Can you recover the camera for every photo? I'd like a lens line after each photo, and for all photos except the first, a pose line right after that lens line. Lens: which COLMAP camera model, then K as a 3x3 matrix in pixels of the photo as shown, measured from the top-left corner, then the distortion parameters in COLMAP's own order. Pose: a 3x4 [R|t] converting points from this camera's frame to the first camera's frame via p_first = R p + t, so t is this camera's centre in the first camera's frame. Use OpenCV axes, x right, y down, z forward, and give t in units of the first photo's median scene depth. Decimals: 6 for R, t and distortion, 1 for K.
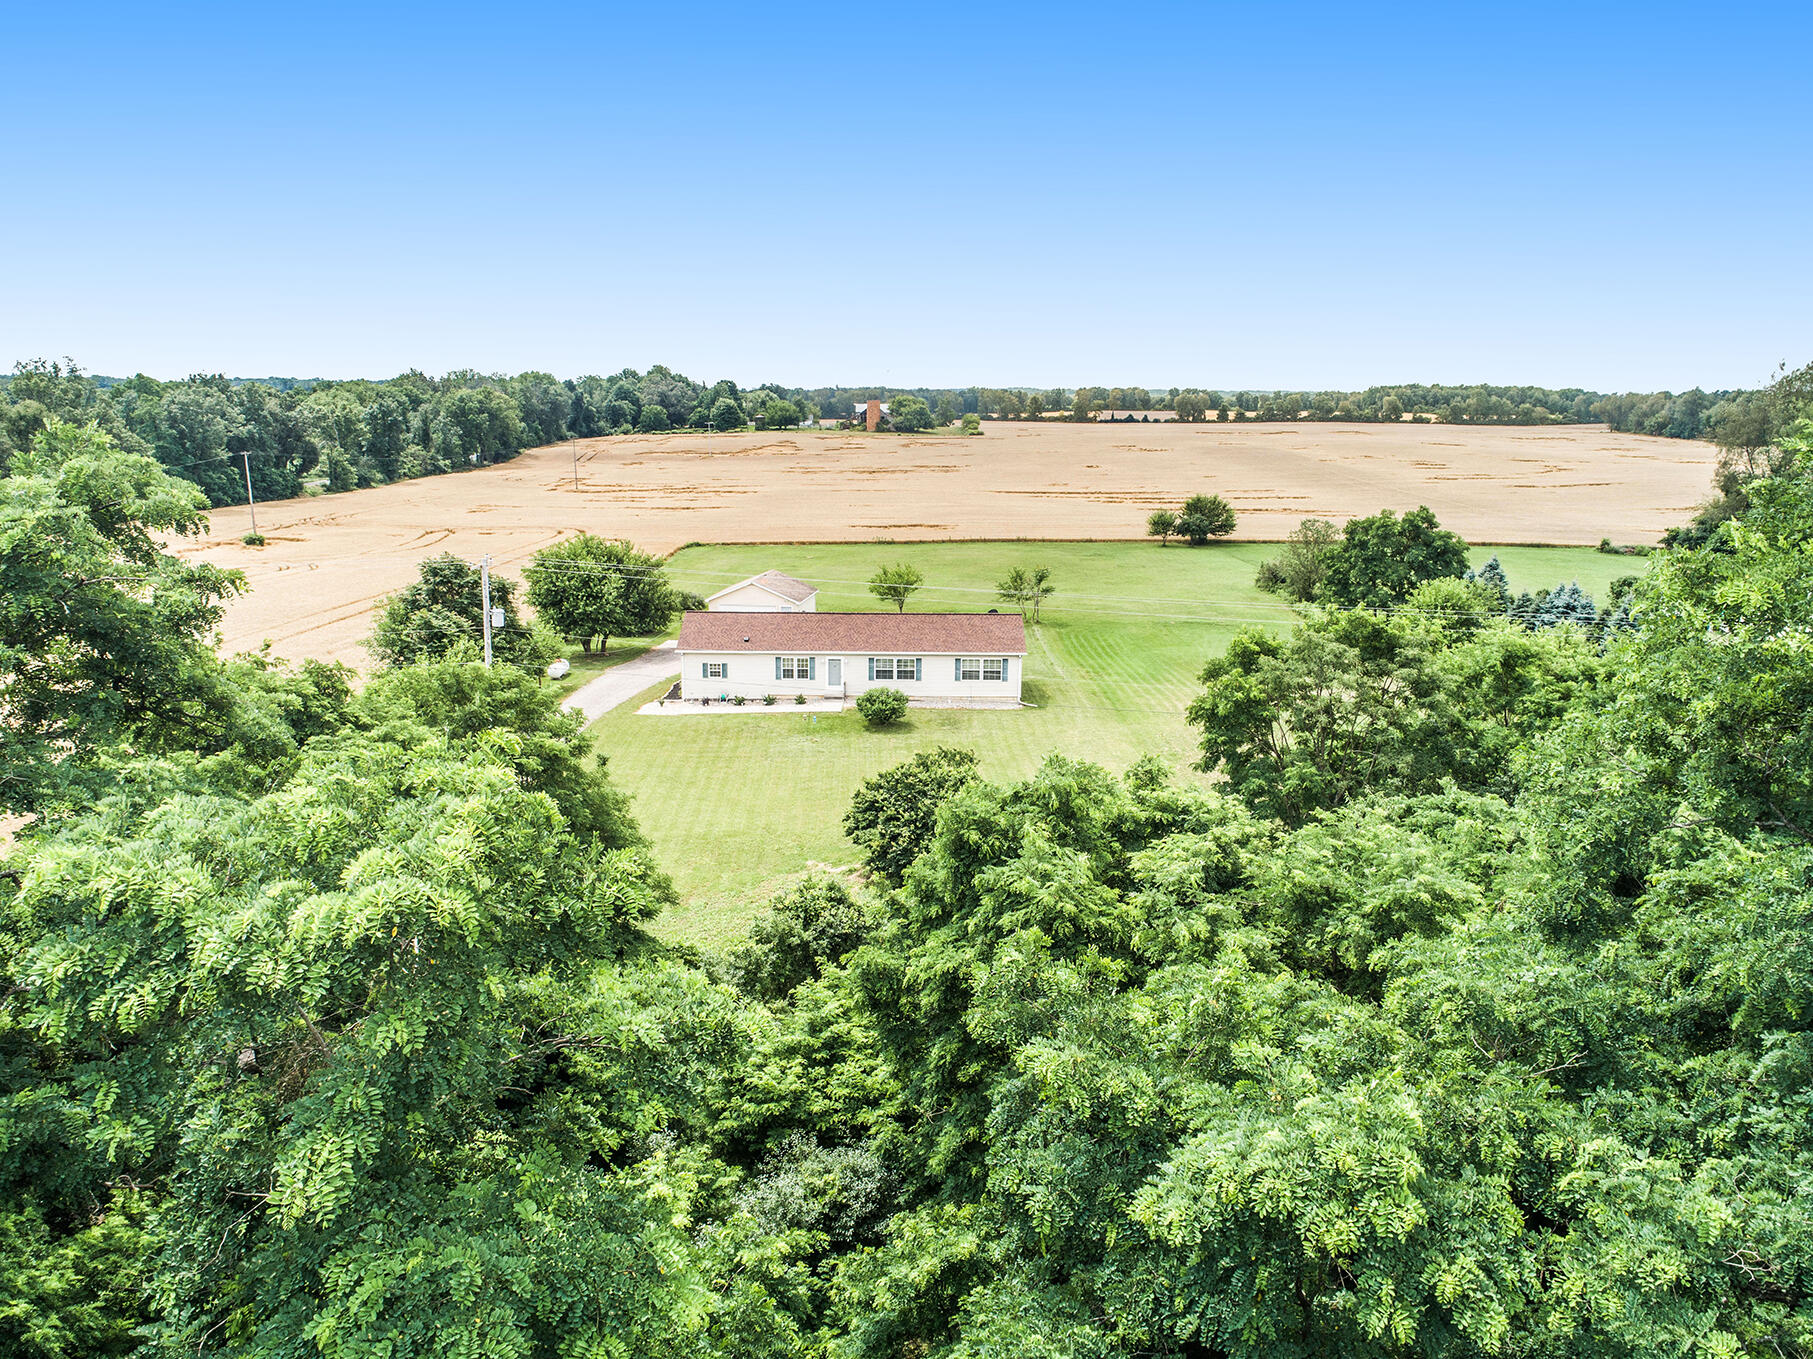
lens RADIAL K [[1382.3, 0, 920.7], [0, 1382.3, 735.9], [0, 0, 1]] dist [-0.002706, -0.001145]
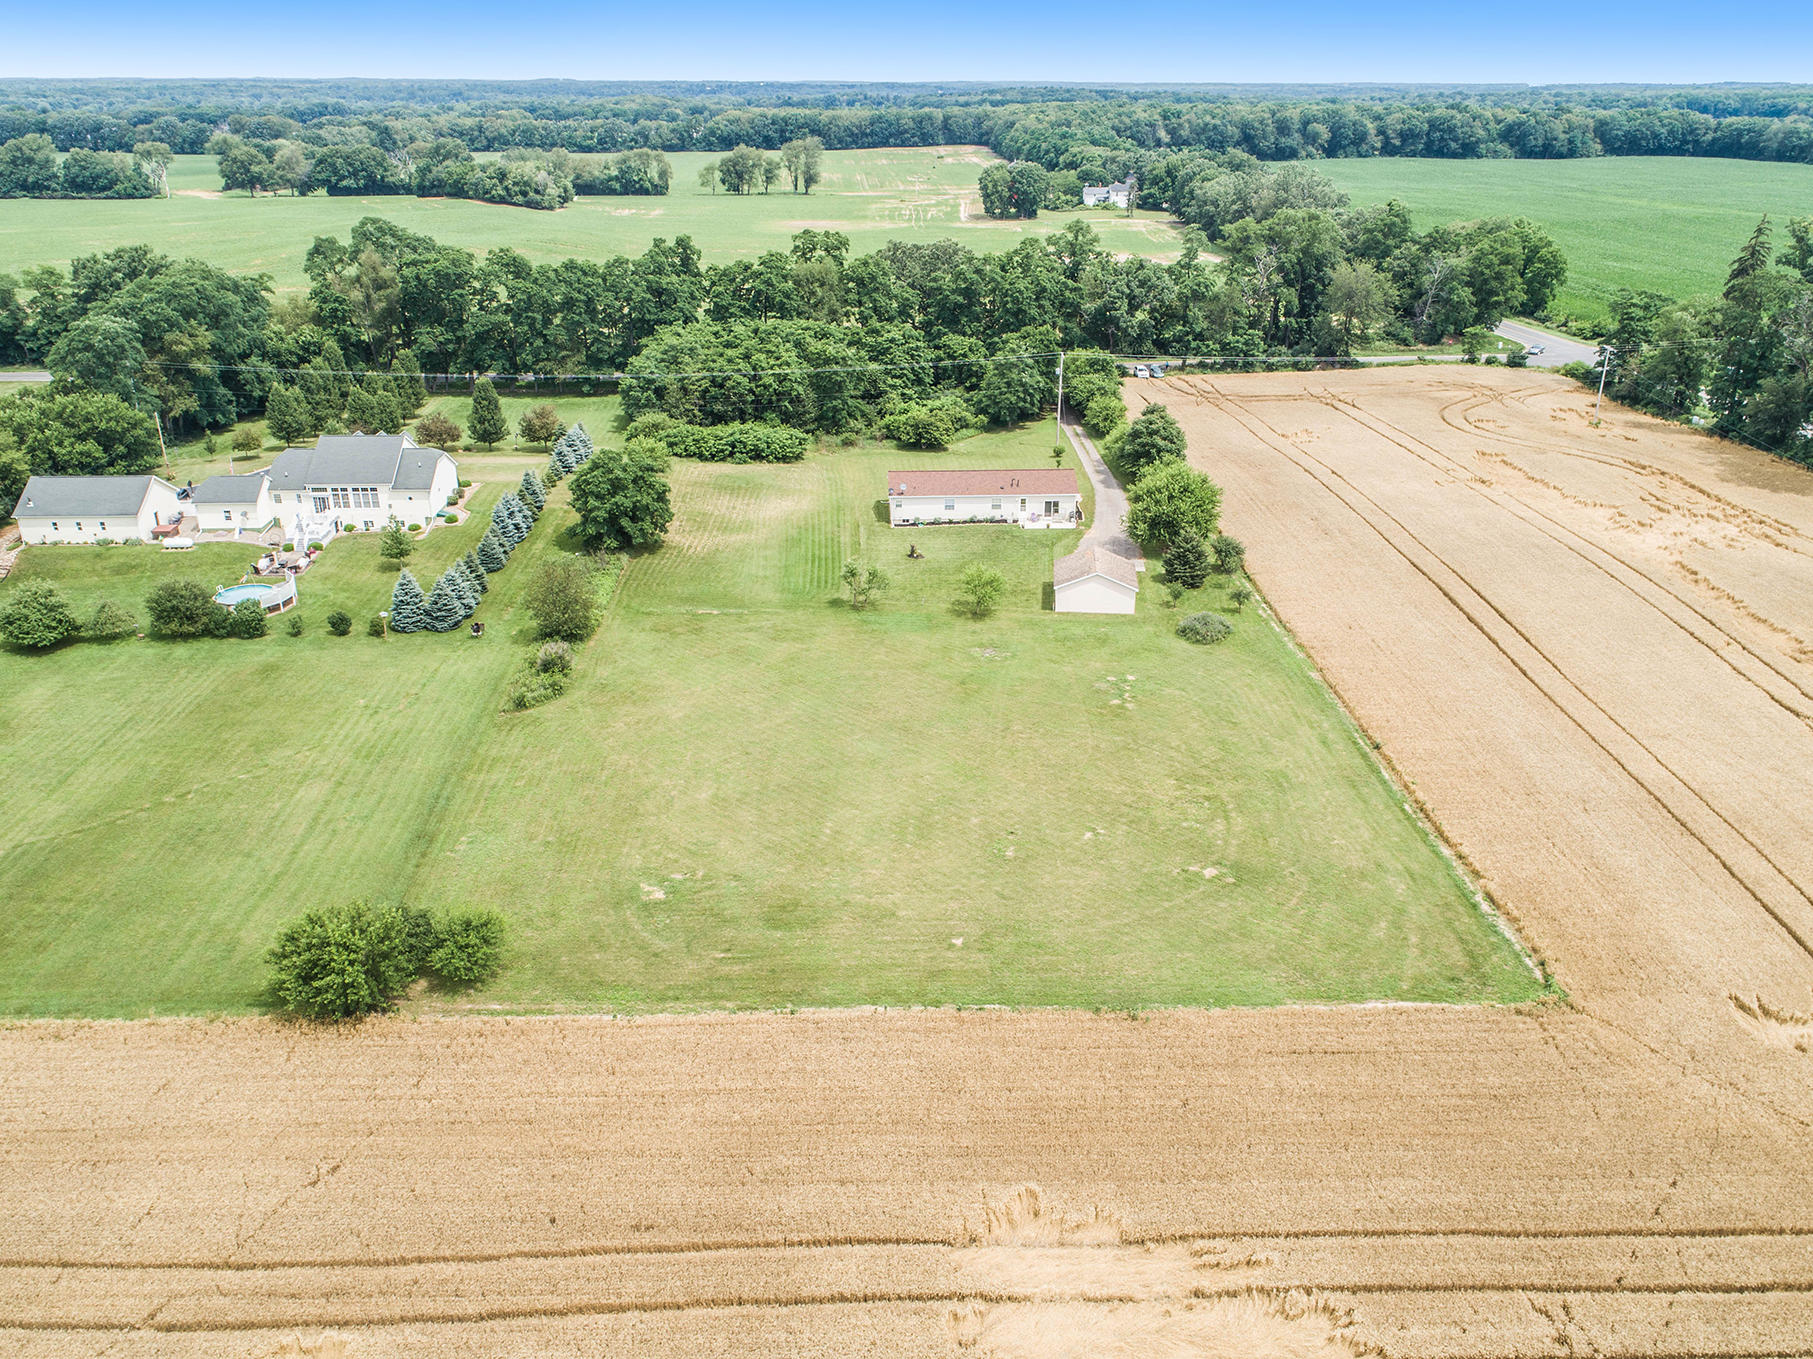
lens RADIAL K [[1411.1, 0, 906.5], [0, 1411.1, 679.5], [0, 0, 1]] dist [0.011828, -0.002567]
pose [[-0.999699, 0.018124, -0.016535, 0.041338], [0.004652, 0.801794, 0.597583, -0.481646], [0.024088, 0.597326, -0.801637, 1.303864]]
